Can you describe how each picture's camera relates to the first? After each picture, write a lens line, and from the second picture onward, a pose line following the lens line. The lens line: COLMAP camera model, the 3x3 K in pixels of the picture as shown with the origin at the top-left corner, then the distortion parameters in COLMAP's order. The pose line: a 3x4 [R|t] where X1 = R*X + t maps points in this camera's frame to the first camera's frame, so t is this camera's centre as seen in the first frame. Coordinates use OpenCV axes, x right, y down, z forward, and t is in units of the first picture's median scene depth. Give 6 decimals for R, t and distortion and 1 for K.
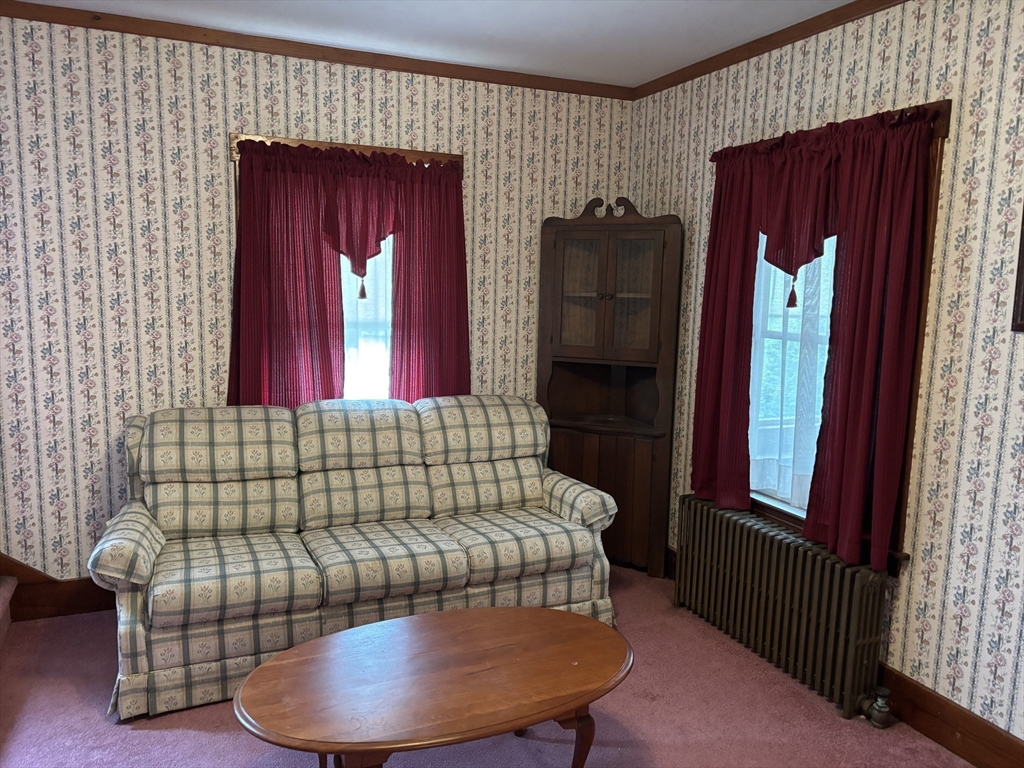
lens RADIAL K [[760.6, 0, 512.0], [0, 760.6, 384.0], [0, 0, 1]] dist [0.011767, 0.003185]
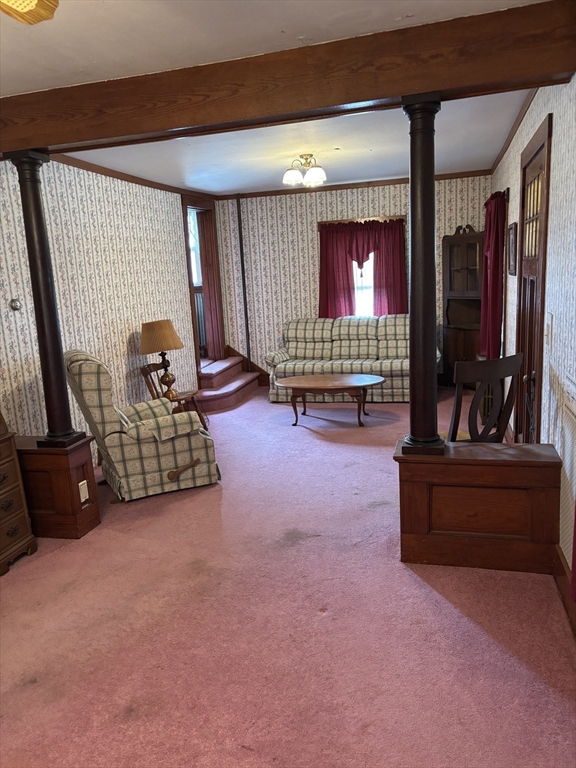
lens RADIAL K [[570.5, 0, 288.0], [0, 570.5, 384.0], [0, 0, 1]] dist [0.011767, 0.003185]
pose [[0.781506, 0.051951, -0.621731, 0.888827], [-0.004265, 0.996949, 0.077943, 0.107096], [0.623884, -0.058261, 0.779343, -0.753949]]
